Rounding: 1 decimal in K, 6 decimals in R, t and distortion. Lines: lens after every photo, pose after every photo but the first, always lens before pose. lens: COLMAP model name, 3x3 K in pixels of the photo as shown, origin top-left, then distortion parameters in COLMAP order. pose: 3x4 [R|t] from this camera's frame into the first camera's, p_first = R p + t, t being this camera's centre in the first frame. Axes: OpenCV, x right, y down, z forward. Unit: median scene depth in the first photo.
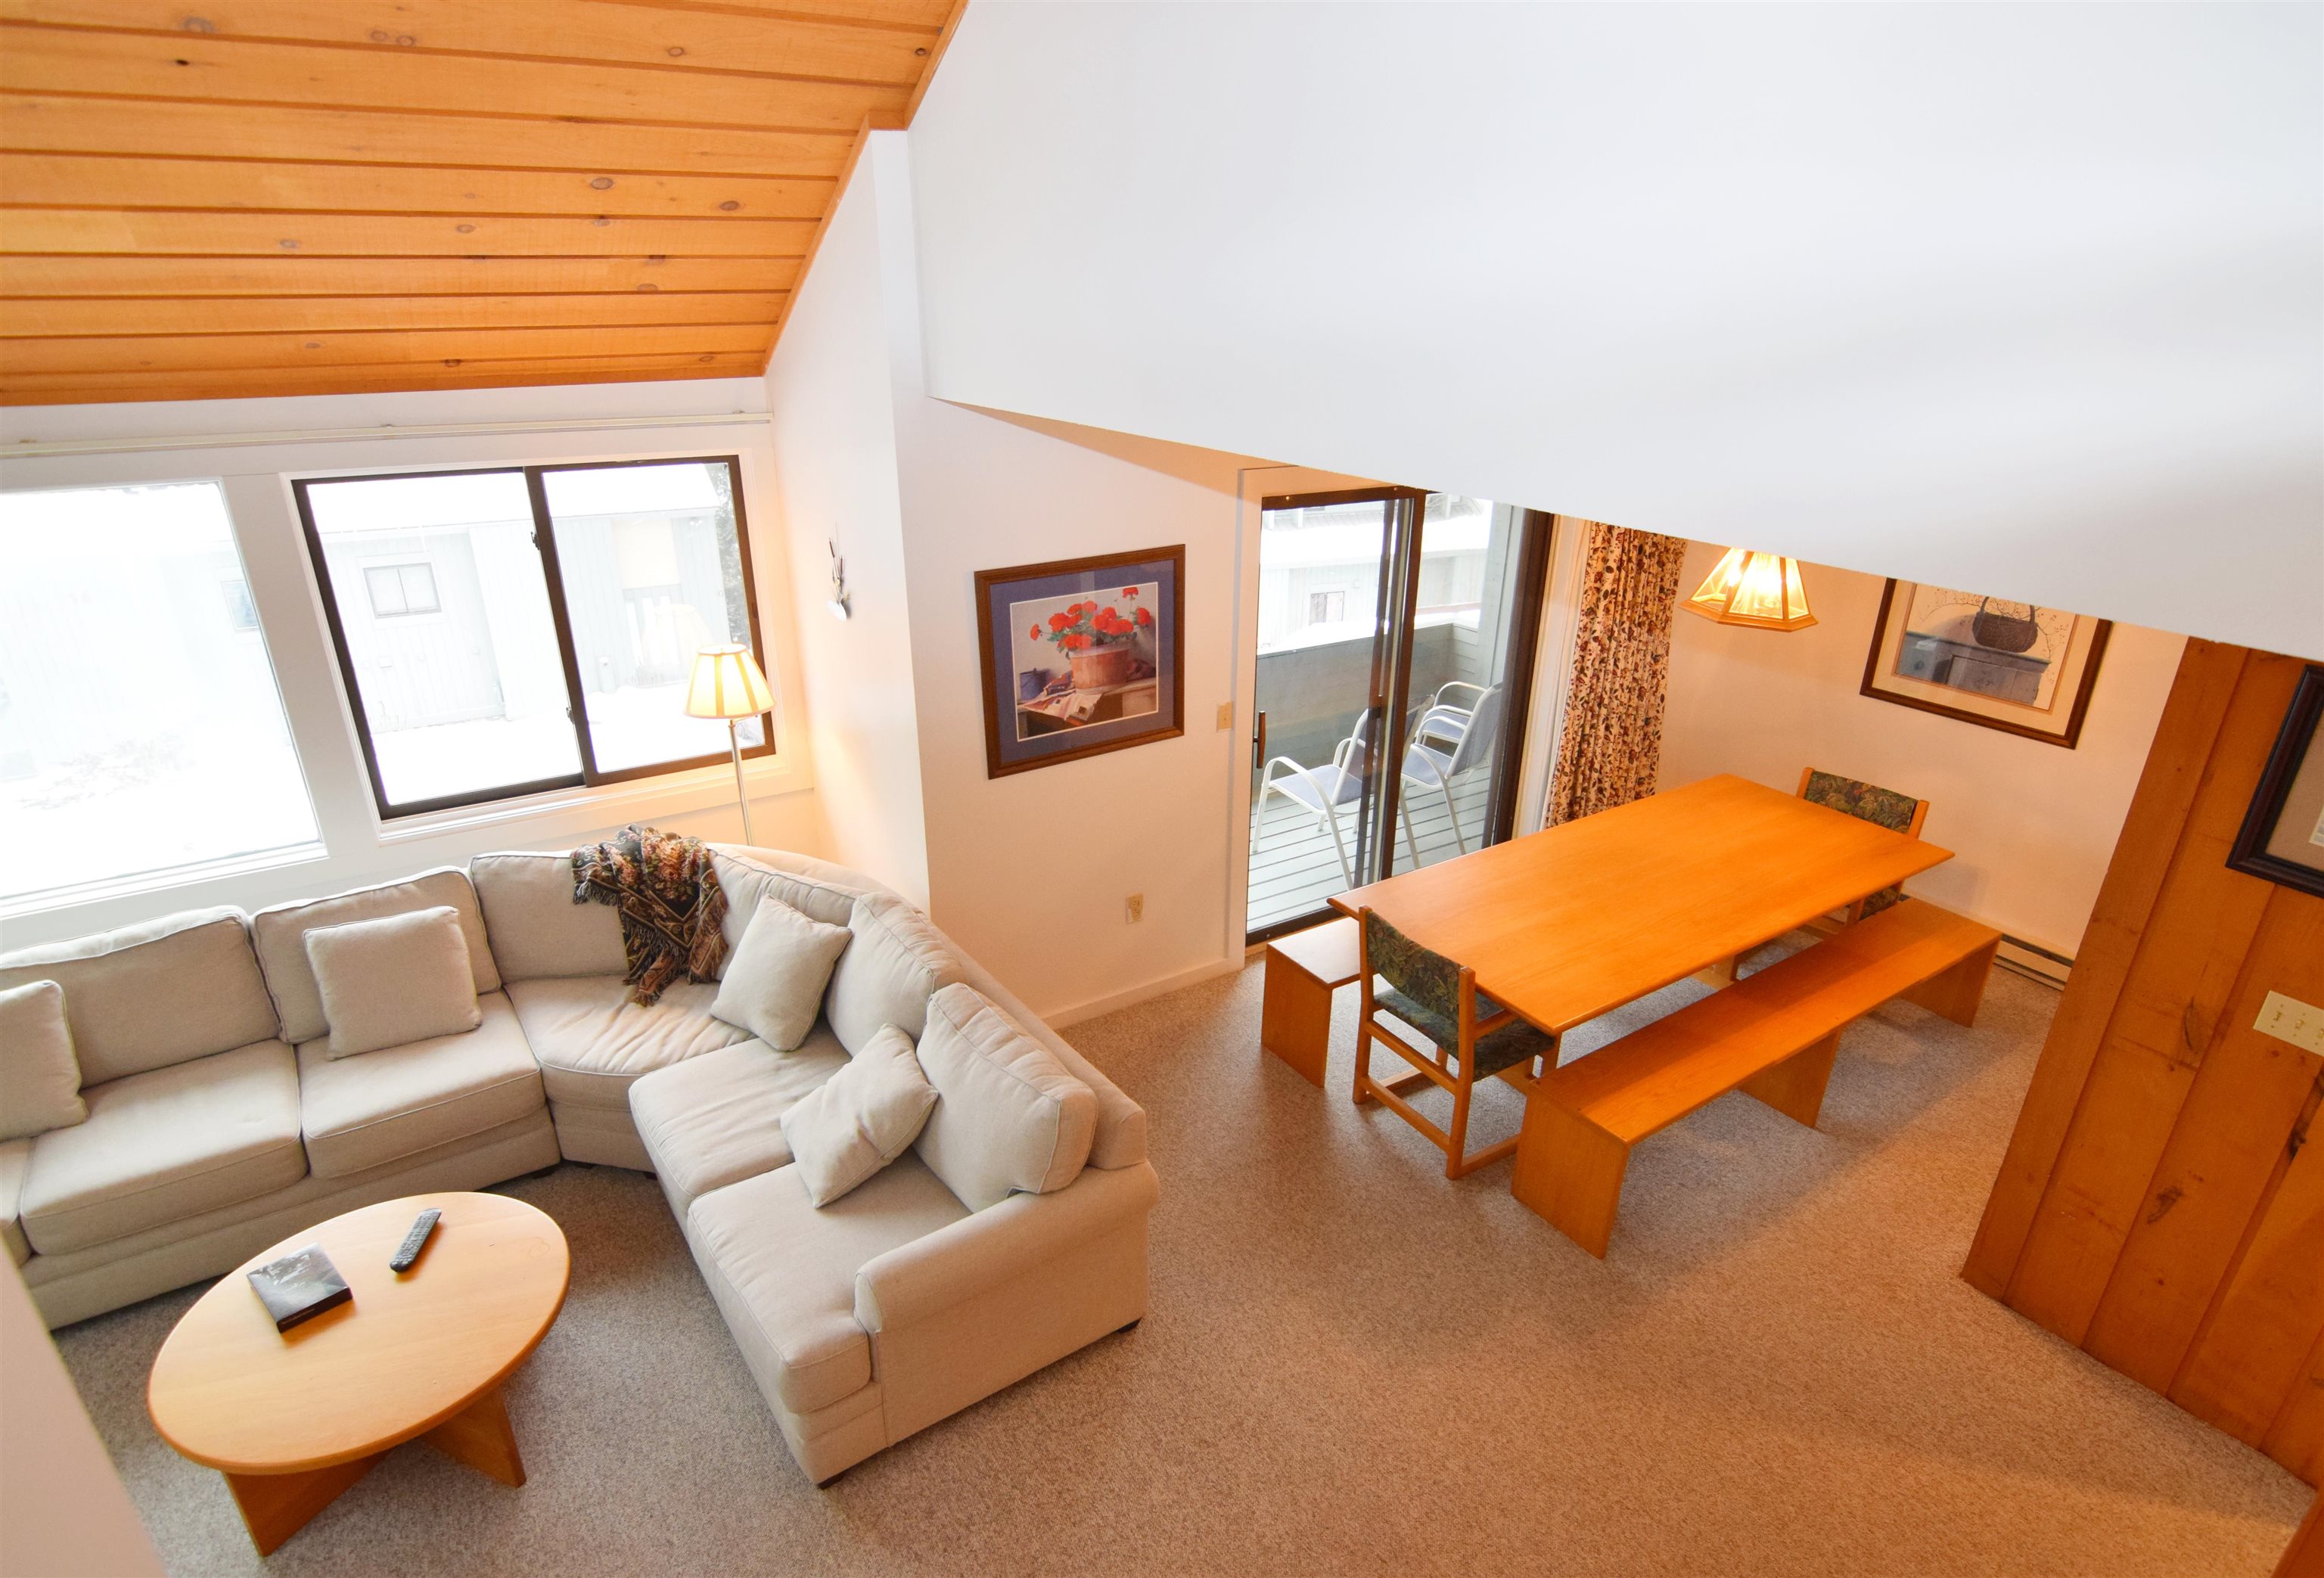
lens RADIAL K [[1192.4, 0, 1168.6], [0, 1192.4, 832.2], [0, 0, 1]] dist [-0.030897, -0.001296]
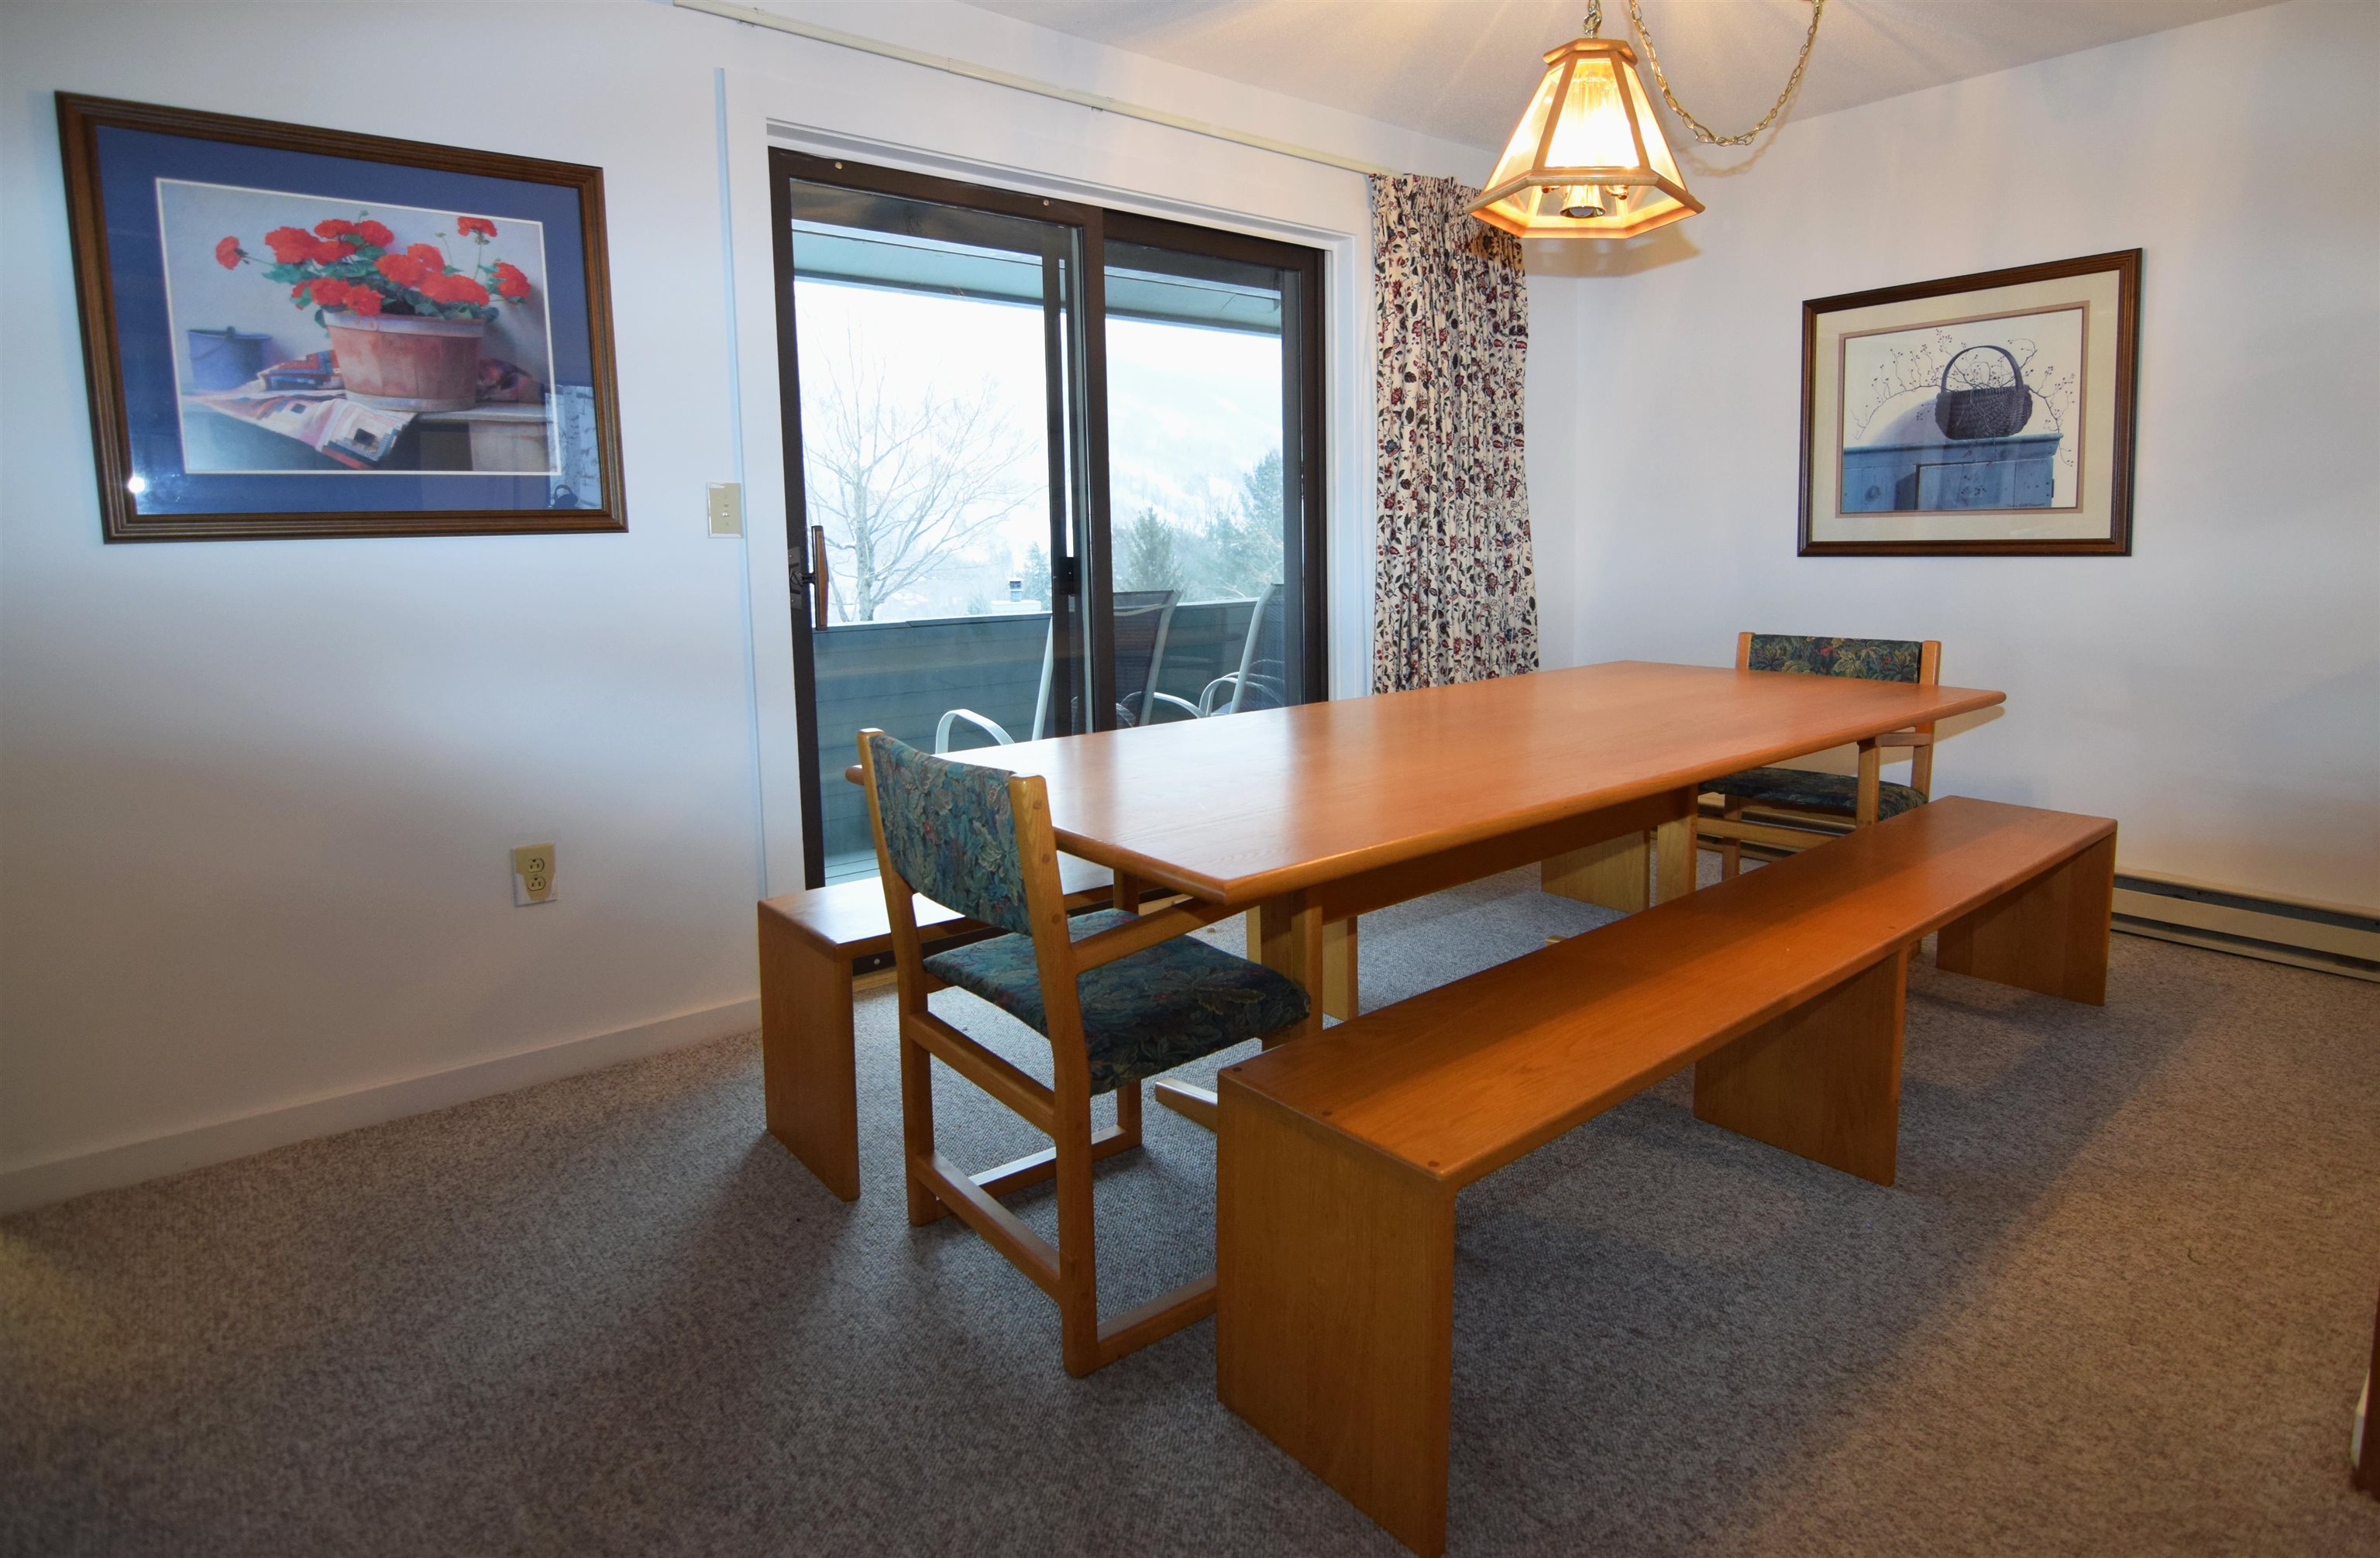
lens RADIAL K [[1273.0, 0, 1247.2], [0, 1273.0, 666.0], [0, 0, 1]] dist [-0.016515, -0.004788]
pose [[0.990647, -0.037644, 0.131157, 0.195894], [0.075495, 0.951882, -0.297022, 0.154809], [-0.113665, 0.304146, 0.945820, 0.411195]]
